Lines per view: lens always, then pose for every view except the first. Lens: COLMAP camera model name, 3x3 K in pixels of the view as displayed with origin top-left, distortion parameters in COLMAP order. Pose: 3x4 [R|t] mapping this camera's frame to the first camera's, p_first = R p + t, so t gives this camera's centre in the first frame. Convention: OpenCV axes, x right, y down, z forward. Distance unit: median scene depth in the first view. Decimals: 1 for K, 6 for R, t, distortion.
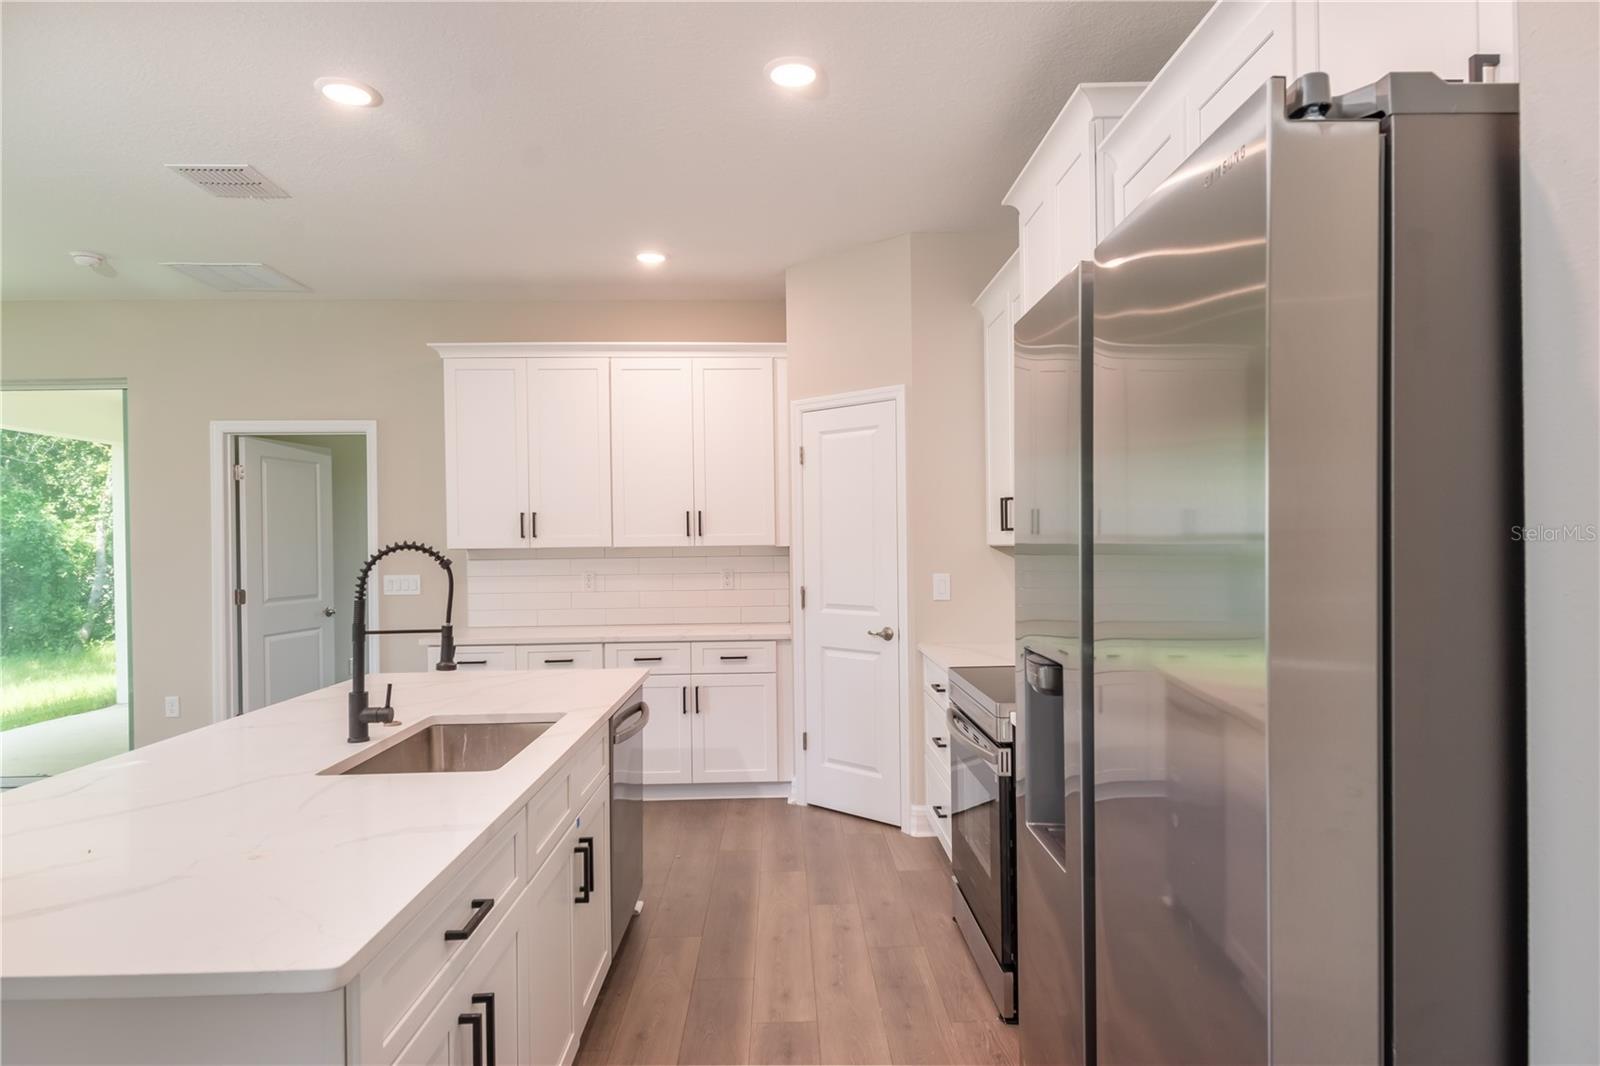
lens RADIAL K [[937.2, 0, 814.3], [0, 937.2, 548.2], [0, 0, 1]] dist [0.015097, 0.000676]
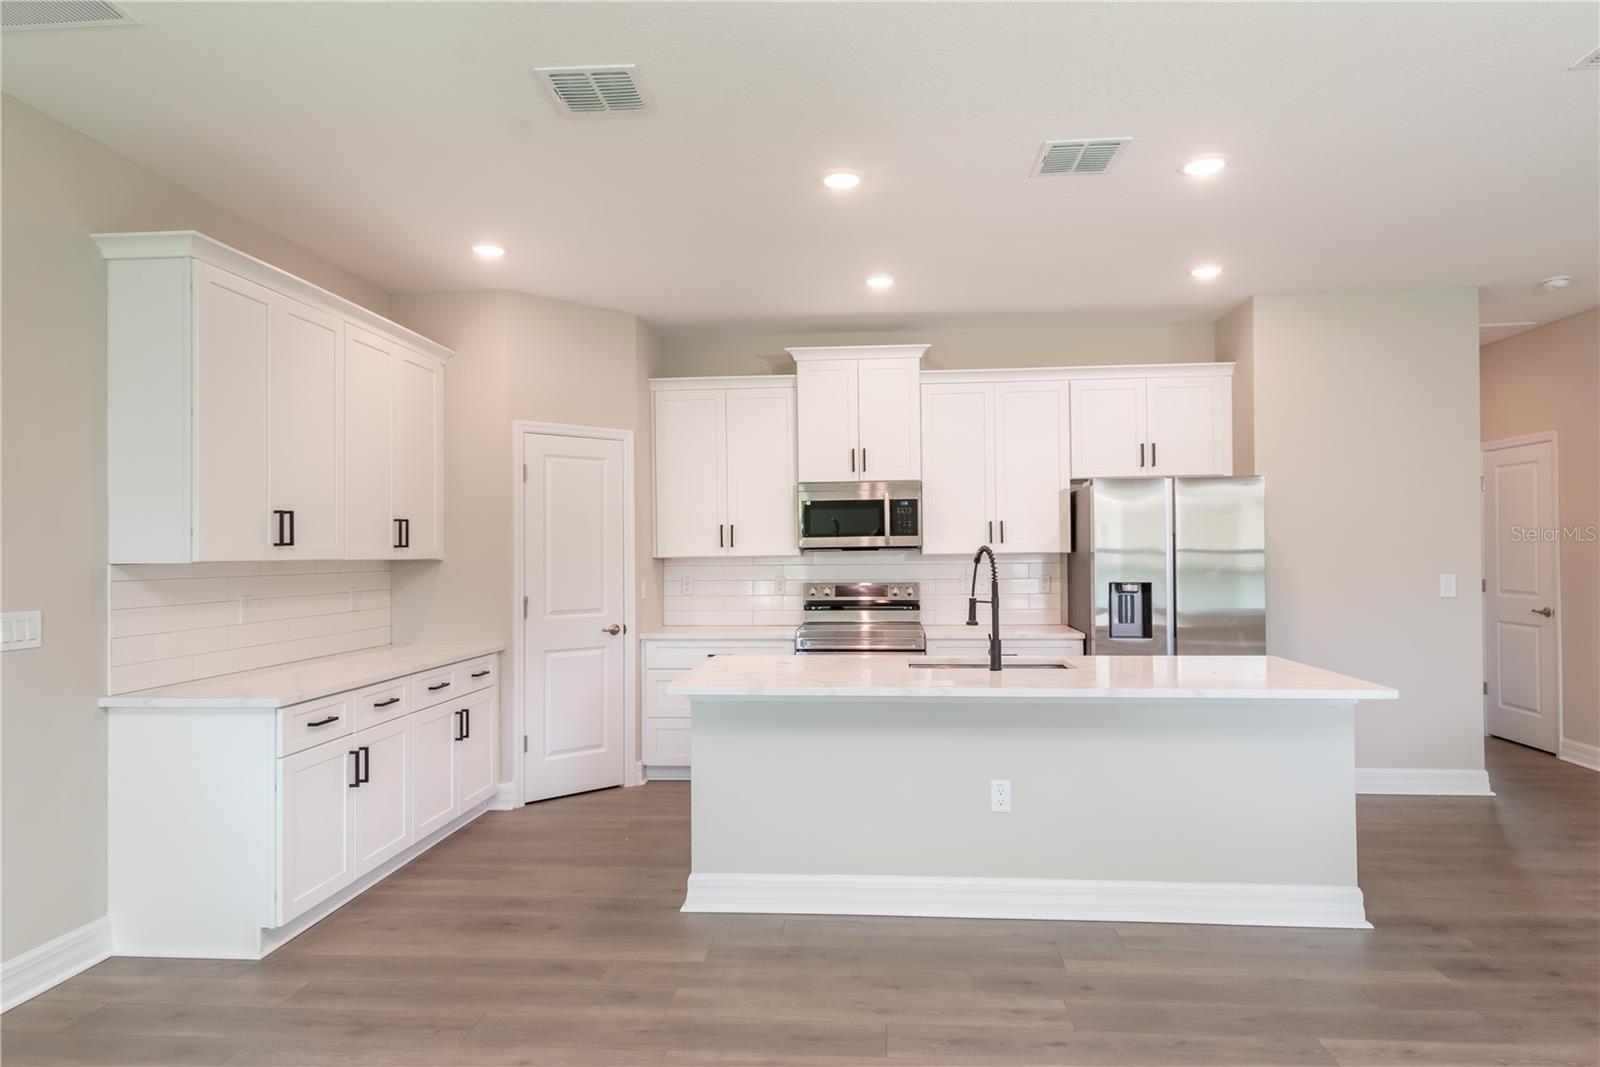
lens RADIAL K [[937.2, 0, 810.6], [0, 937.2, 545.5], [0, 0, 1]] dist [0.015097, 0.000676]
pose [[0.110123, 0.018766, 0.993741, -1.070129], [0.015787, 0.999663, -0.020628, 0.010471], [-0.993793, 0.017960, 0.109789, 0.581227]]
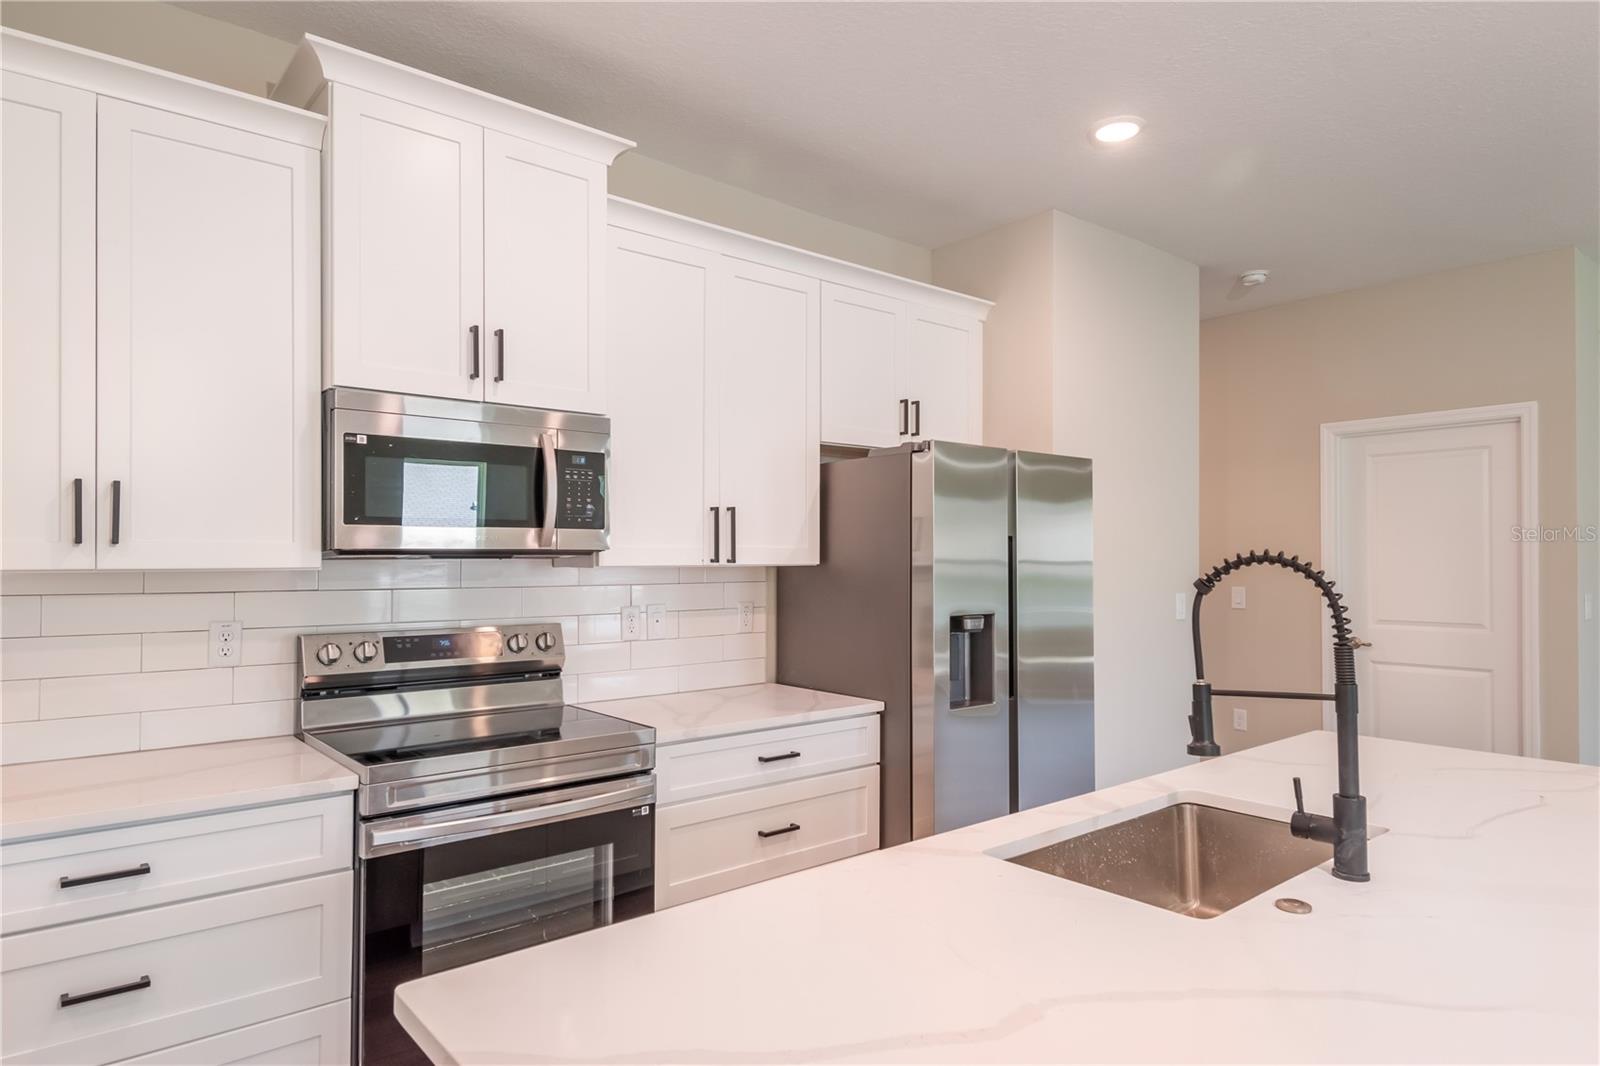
lens RADIAL K [[937.2, 0, 795.3], [0, 937.2, 545.6], [0, 0, 1]] dist [0.015097, 0.000676]
pose [[-0.618476, 0.023745, 0.785445, -0.378688], [0.013781, 0.999717, -0.019372, -0.001454], [-0.785683, -0.001157, -0.618628, 0.848537]]
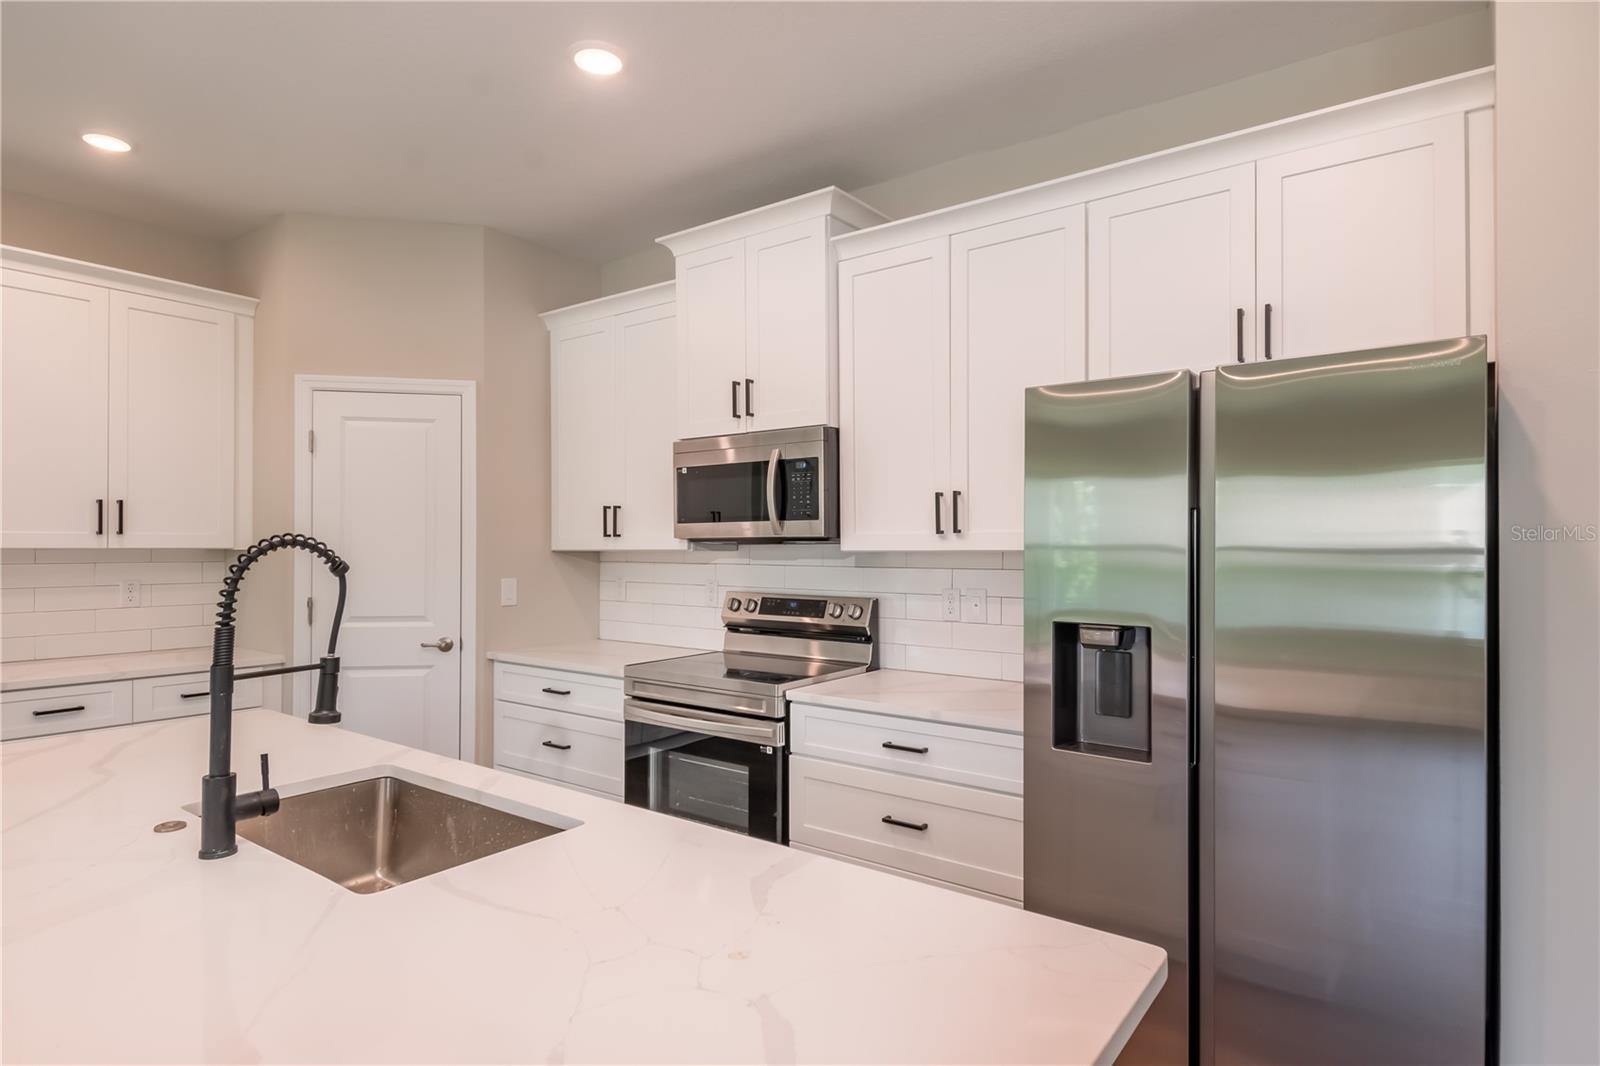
lens RADIAL K [[856.2, 0, 828.9], [0, 856.2, 537.7], [0, 0, 1]] dist [0.006150, -0.001505]
pose [[0.609475, 0.020878, 0.792531, -0.350607], [-0.003336, 0.999712, -0.023770, 0.004231], [-0.792799, 0.011843, 0.609369, 0.170117]]
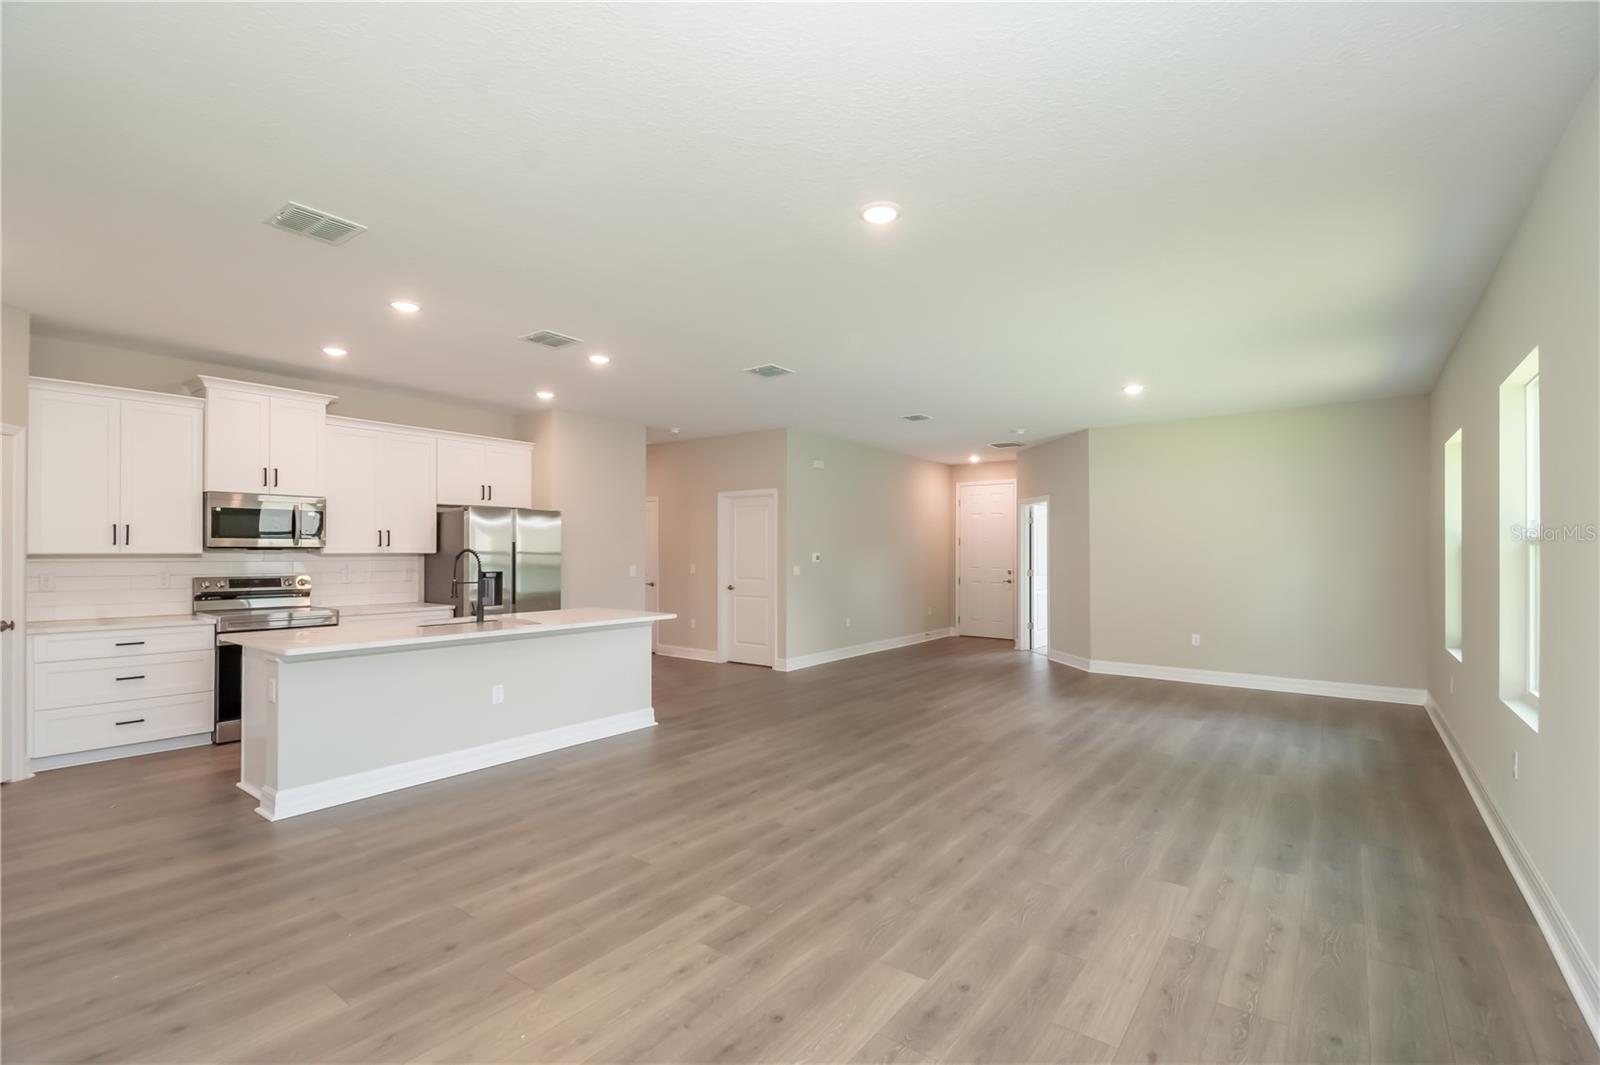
lens RADIAL K [[719.0, 0, 804.3], [0, 719.0, 548.6], [0, 0, 1]] dist [0.004395, -0.008434]
pose [[-0.780093, 0.013189, 0.625525, -1.253803], [0.011236, 0.999912, -0.007070, 0.008966], [-0.625563, 0.001513, -0.780172, 1.022267]]
